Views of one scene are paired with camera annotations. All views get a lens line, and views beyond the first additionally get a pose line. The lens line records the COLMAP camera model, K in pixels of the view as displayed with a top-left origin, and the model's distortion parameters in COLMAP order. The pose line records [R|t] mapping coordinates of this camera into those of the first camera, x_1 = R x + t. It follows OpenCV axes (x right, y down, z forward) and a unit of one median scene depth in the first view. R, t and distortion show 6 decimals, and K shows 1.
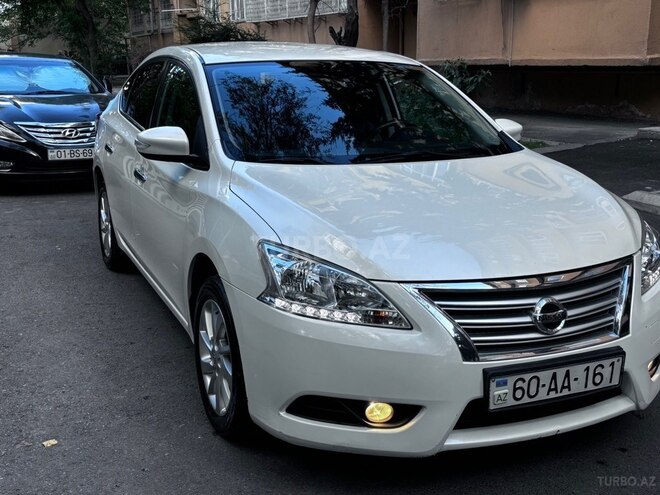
lens RADIAL K [[810.0, 0, 330.0], [0, 810.0, 247.5], [0, 0, 1]] dist [0.197368, -0.572698]
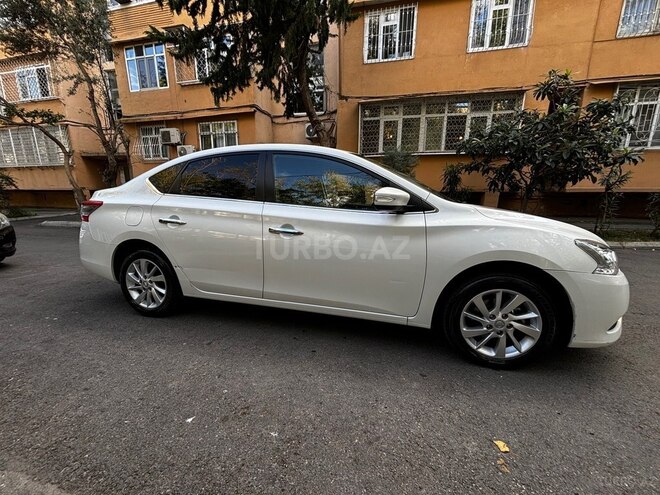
lens RADIAL K [[270.5, 0, 330.0], [0, 270.5, 247.5], [0, 0, 1]] dist [0.000785, -0.000294]
pose [[0.629302, -0.145562, 0.763407, -0.854672], [0.175409, 0.983559, 0.042944, -0.109232], [-0.757107, 0.106884, 0.644489, 1.052000]]
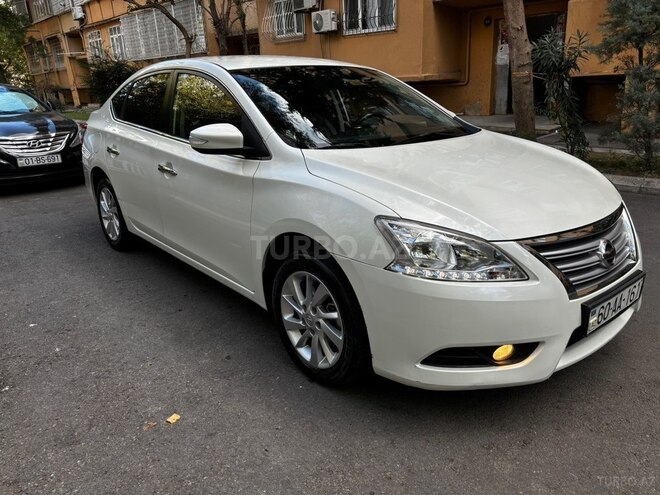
lens RADIAL K [[506.7, 0, 330.0], [0, 506.7, 247.5], [0, 0, 1]] dist [0.035525, -0.005115]
pose [[0.957750, -0.113271, 0.264358, -0.342375], [0.092214, 0.991592, 0.090788, -0.036119], [-0.272419, -0.062574, 0.960142, 0.355334]]
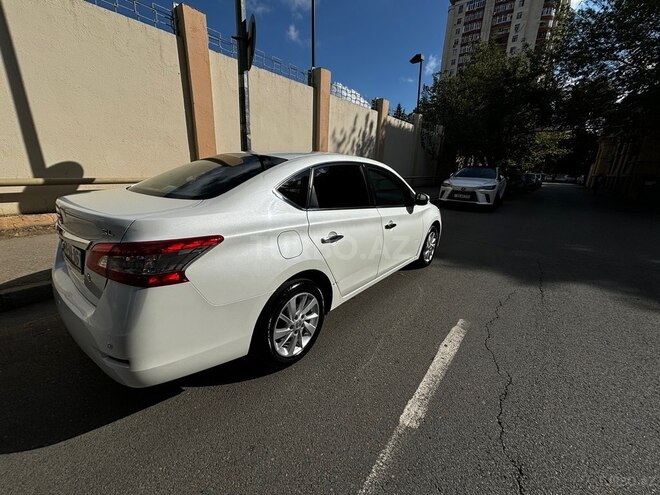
lens RADIAL K [[270.5, 0, 330.0], [0, 270.5, 247.5], [0, 0, 1]] dist [0.000785, -0.000294]
pose [[-0.479021, -0.273675, 0.834051, -1.150532], [0.152982, 0.909588, 0.386323, -0.504656], [-0.864370, 0.312652, -0.393844, 2.250179]]
